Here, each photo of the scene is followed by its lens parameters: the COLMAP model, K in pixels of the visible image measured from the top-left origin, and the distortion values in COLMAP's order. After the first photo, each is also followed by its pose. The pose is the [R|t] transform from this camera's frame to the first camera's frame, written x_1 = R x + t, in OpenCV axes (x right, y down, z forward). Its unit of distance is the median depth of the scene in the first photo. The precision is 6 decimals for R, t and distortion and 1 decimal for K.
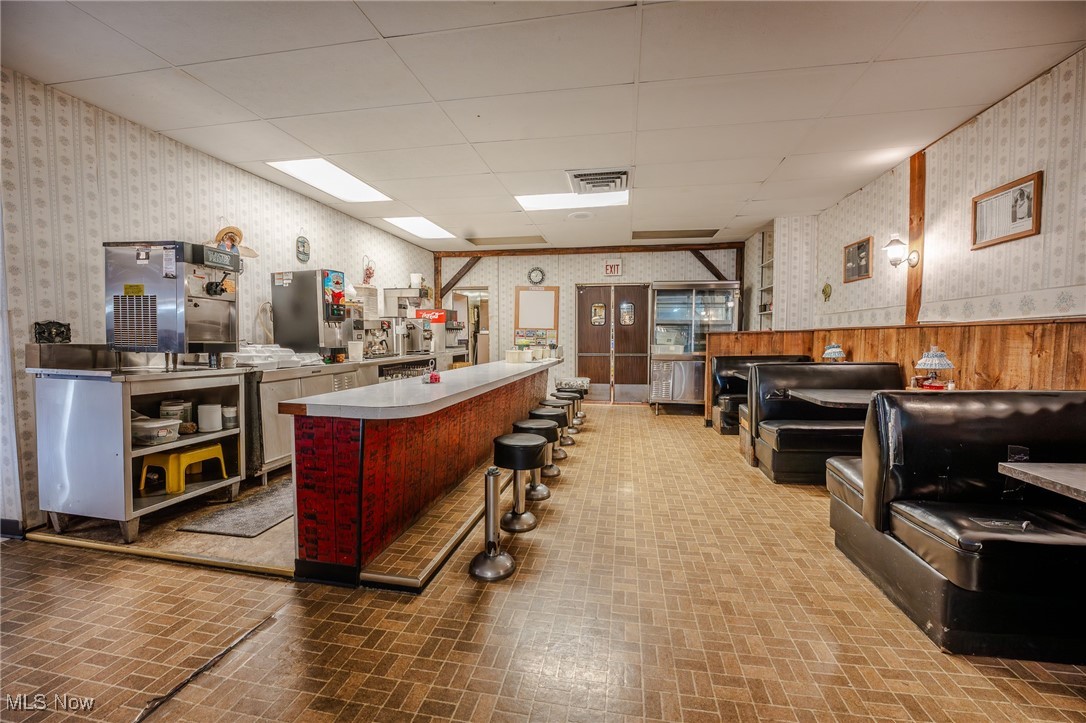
lens RADIAL K [[450.0, 0, 540.7], [0, 450.0, 358.0], [0, 0, 1]] dist [-0.002376, -0.000037]
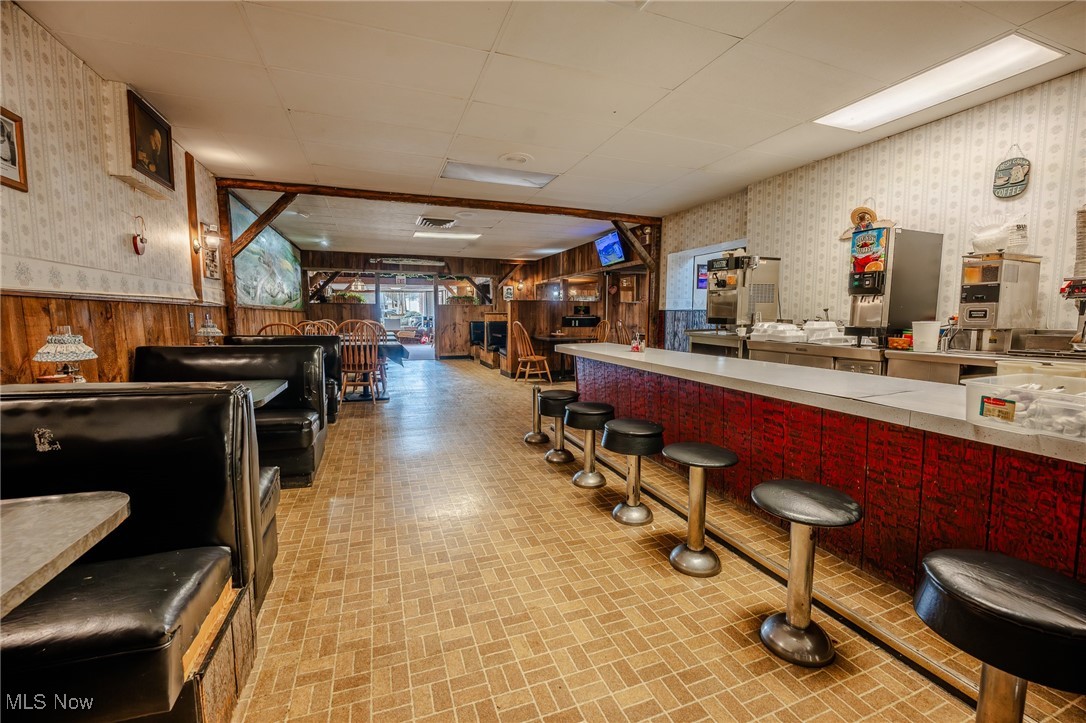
lens RADIAL K [[450.0, 0, 544.3], [0, 450.0, 355.3], [0, 0, 1]] dist [-0.002376, -0.000037]
pose [[-0.857602, 0.045694, -0.512279, 0.252306], [-0.026410, 0.990819, 0.132592, -0.037762], [0.513635, 0.127240, -0.848522, 0.805923]]
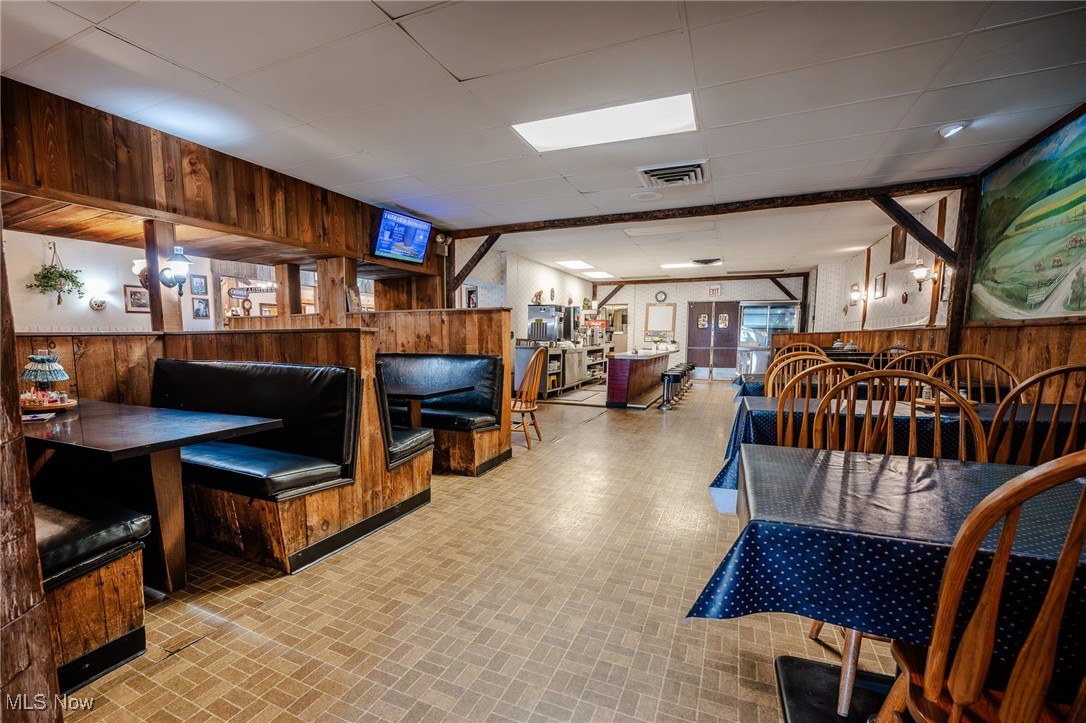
lens RADIAL K [[450.0, 0, 527.4], [0, 450.0, 381.4], [0, 0, 1]] dist [-0.002376, -0.000037]
pose [[0.970831, 0.024868, -0.238472, -0.086861], [-0.012073, 0.998415, 0.054968, 0.031424], [0.239461, -0.050486, 0.969592, -0.678052]]
